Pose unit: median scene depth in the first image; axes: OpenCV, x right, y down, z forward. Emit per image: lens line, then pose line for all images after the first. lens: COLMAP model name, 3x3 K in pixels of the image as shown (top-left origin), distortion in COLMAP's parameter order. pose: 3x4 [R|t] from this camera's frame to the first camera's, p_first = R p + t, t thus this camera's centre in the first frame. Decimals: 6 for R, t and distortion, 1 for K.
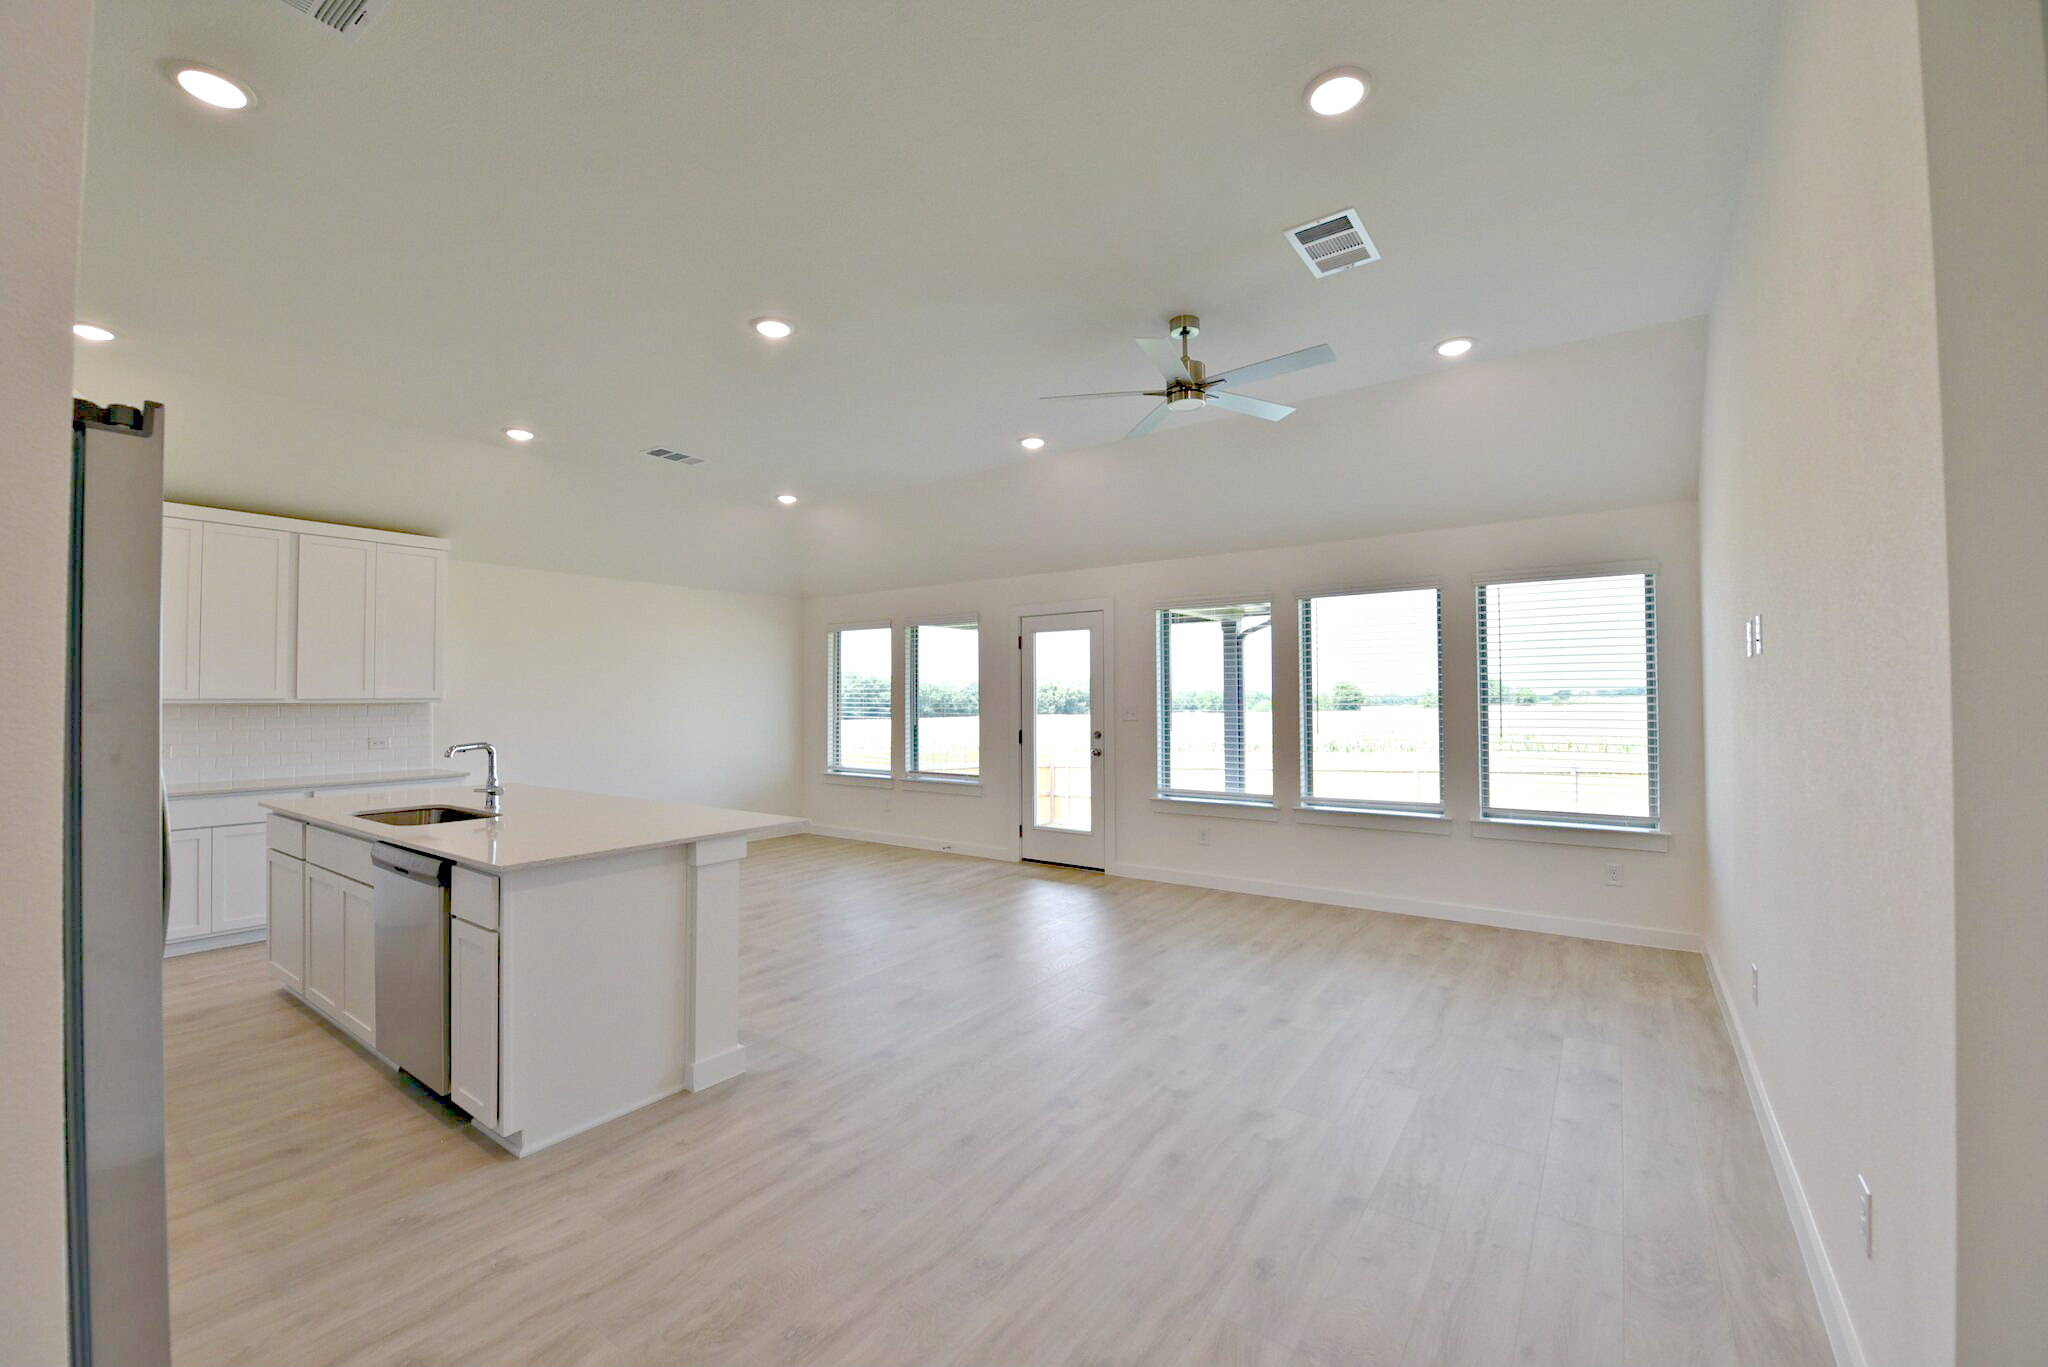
lens RADIAL K [[828.1, 0, 1036.4], [0, 828.1, 686.1], [0, 0, 1]] dist [-0.000519, -0.008070]
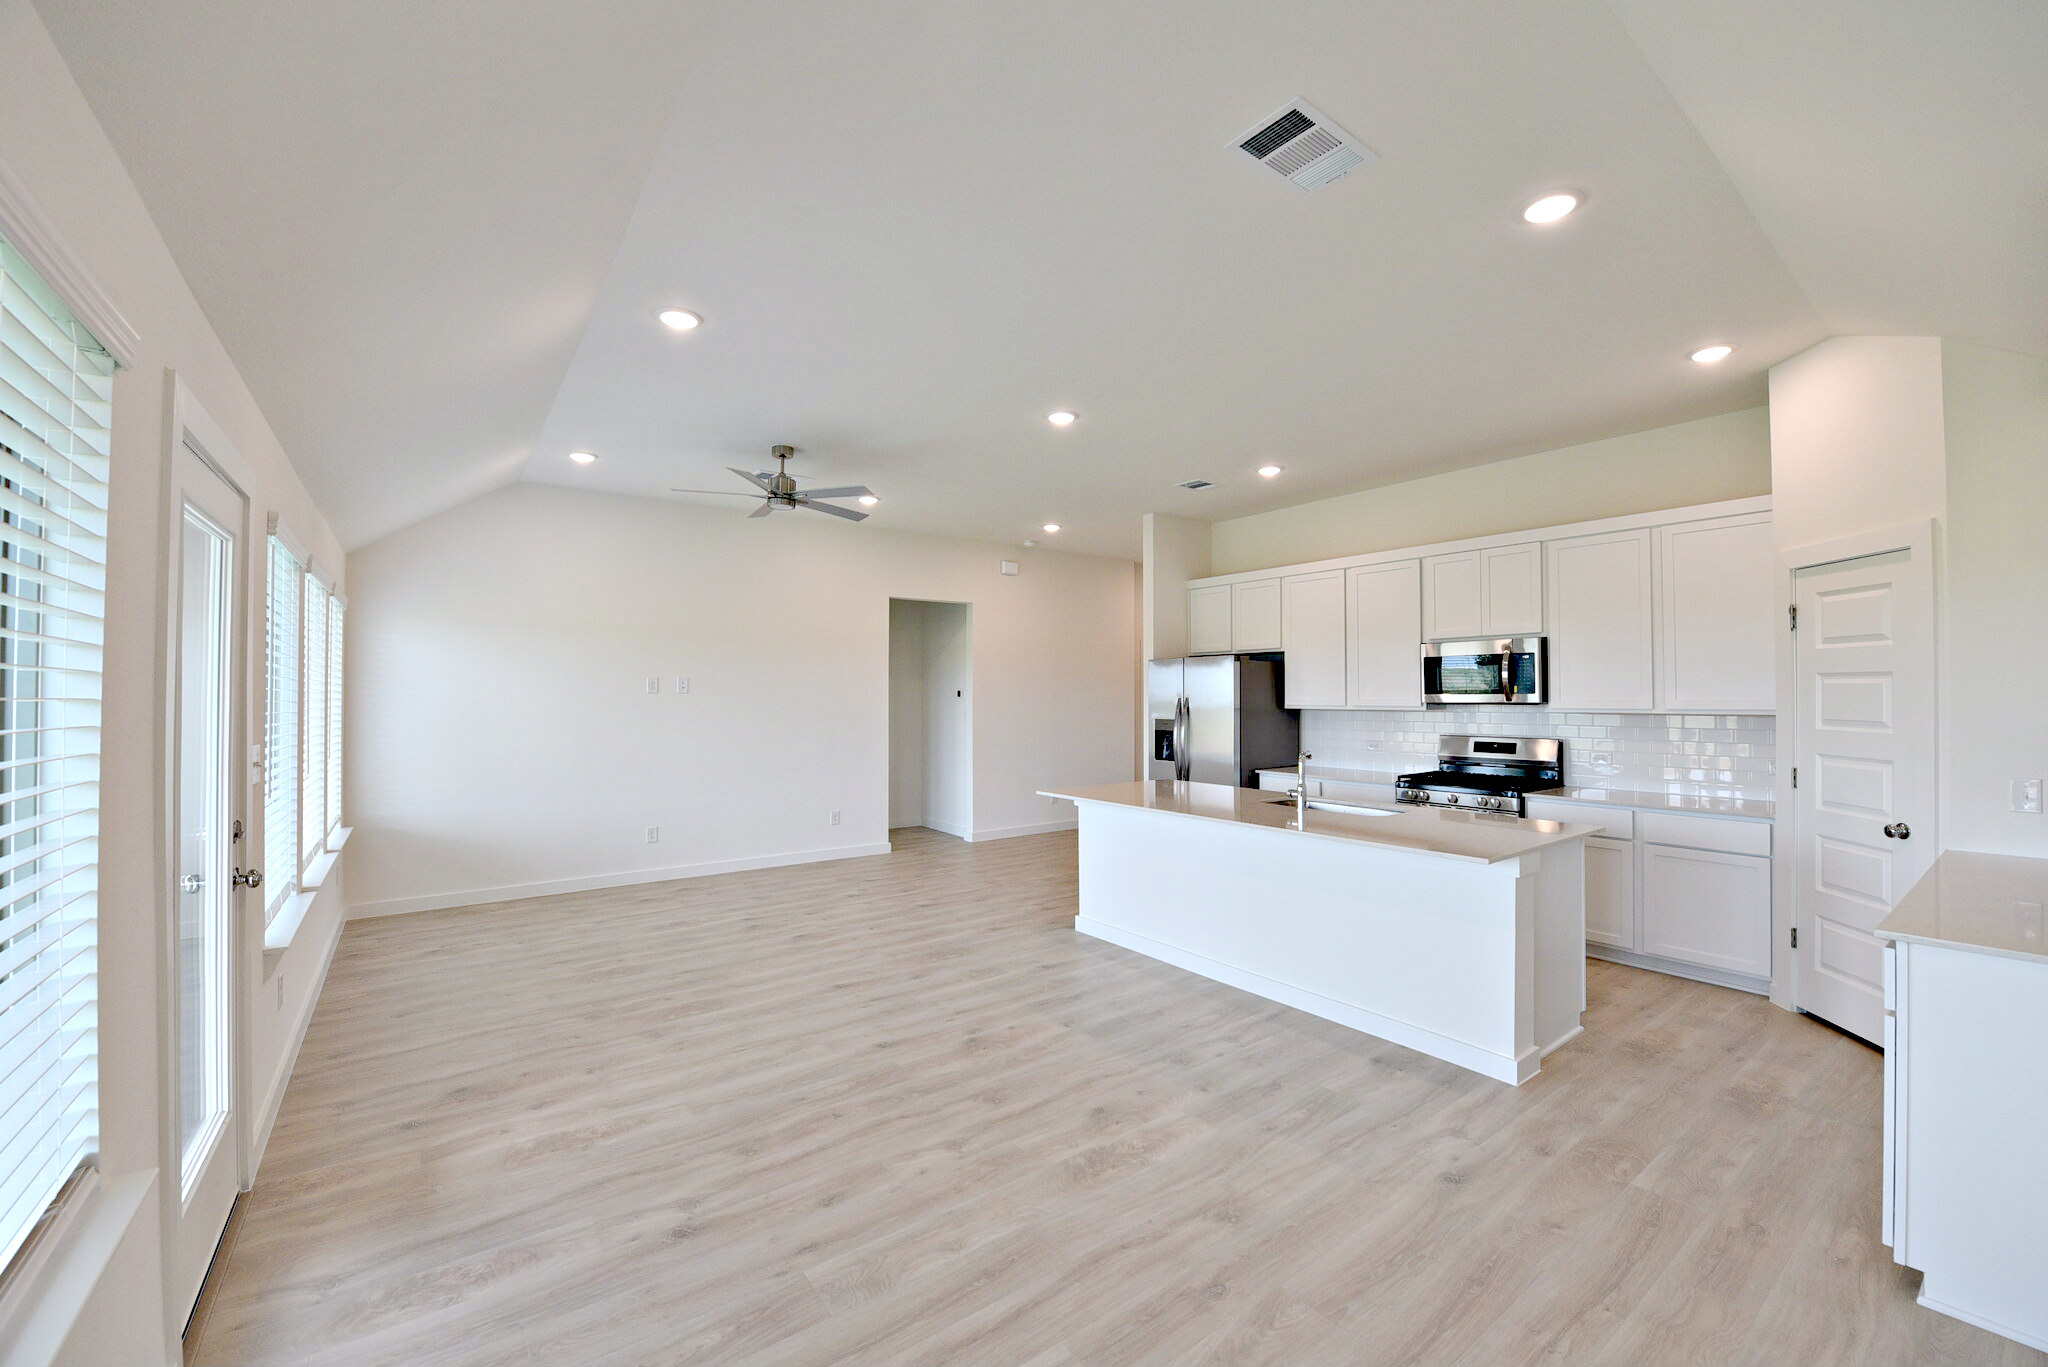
lens RADIAL K [[828.1, 0, 1036.4], [0, 828.1, 686.1], [0, 0, 1]] dist [-0.000519, -0.008070]
pose [[-0.951392, 0.008882, 0.307854, -0.541206], [0.000407, 0.999619, -0.027583, 0.006298], [-0.307982, -0.026117, -0.951034, 1.784836]]
